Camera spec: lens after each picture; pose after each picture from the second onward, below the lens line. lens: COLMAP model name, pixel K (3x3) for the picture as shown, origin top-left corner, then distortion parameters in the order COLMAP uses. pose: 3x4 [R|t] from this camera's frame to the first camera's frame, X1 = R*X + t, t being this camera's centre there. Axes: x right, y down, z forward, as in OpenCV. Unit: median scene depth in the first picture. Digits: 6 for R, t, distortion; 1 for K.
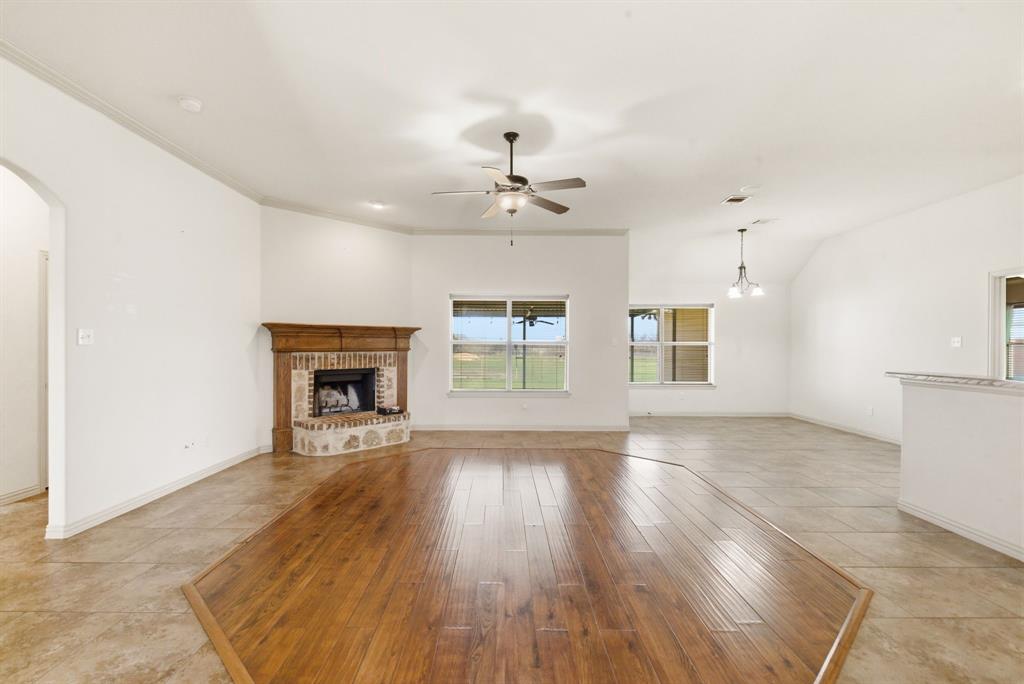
lens RADIAL K [[465.5, 0, 520.1], [0, 465.5, 345.0], [0, 0, 1]] dist [0.007518, -0.004282]
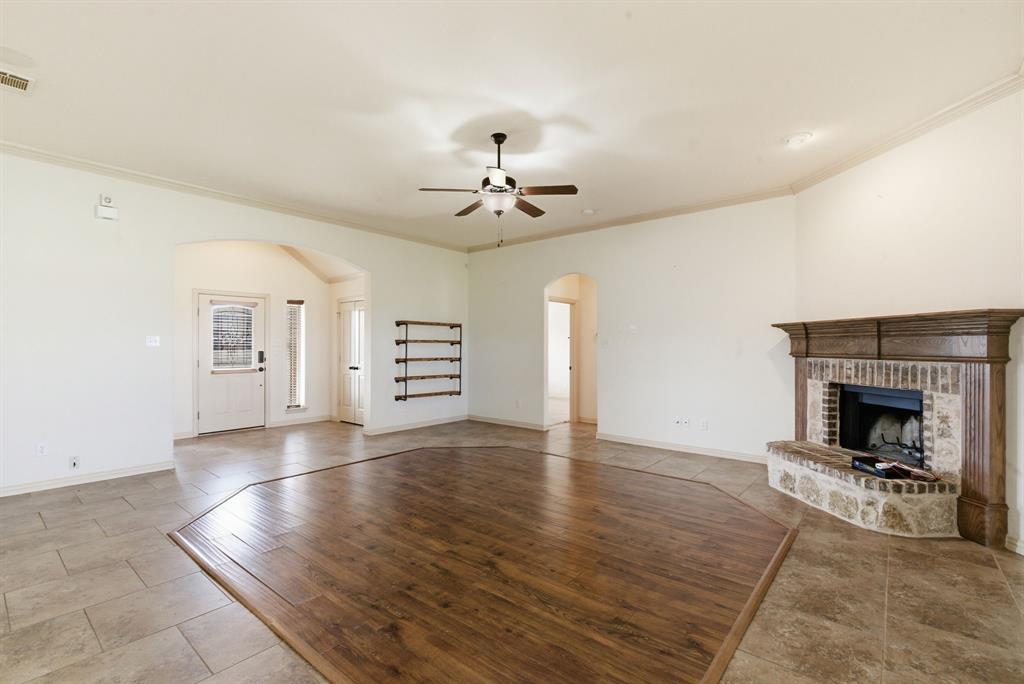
lens RADIAL K [[465.5, 0, 499.8], [0, 465.5, 339.7], [0, 0, 1]] dist [0.007518, -0.004282]
pose [[-0.675325, -0.016176, -0.737343, 0.454910], [-0.007403, 0.999858, -0.015155, 0.000707], [0.737483, -0.004776, -0.675349, 1.075324]]
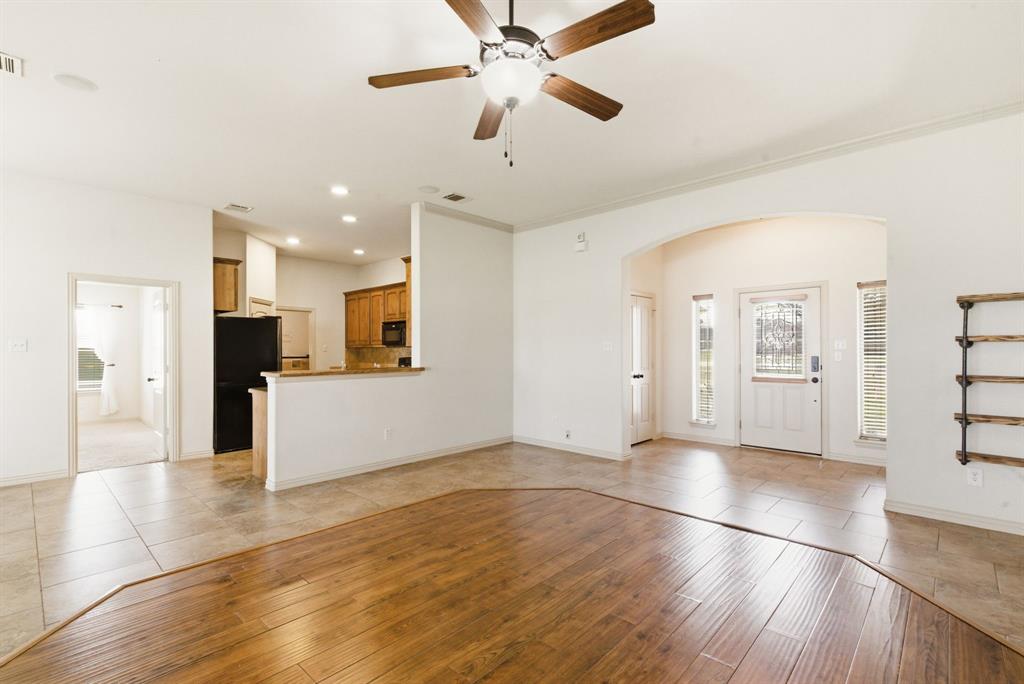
lens RADIAL K [[465.5, 0, 499.6], [0, 465.5, 347.1], [0, 0, 1]] dist [0.007518, -0.004282]
pose [[-0.699072, -0.000113, 0.715051, -0.254115], [0.000830, 0.999999, 0.000969, -0.003262], [-0.715051, 0.001271, -0.699071, 0.893495]]
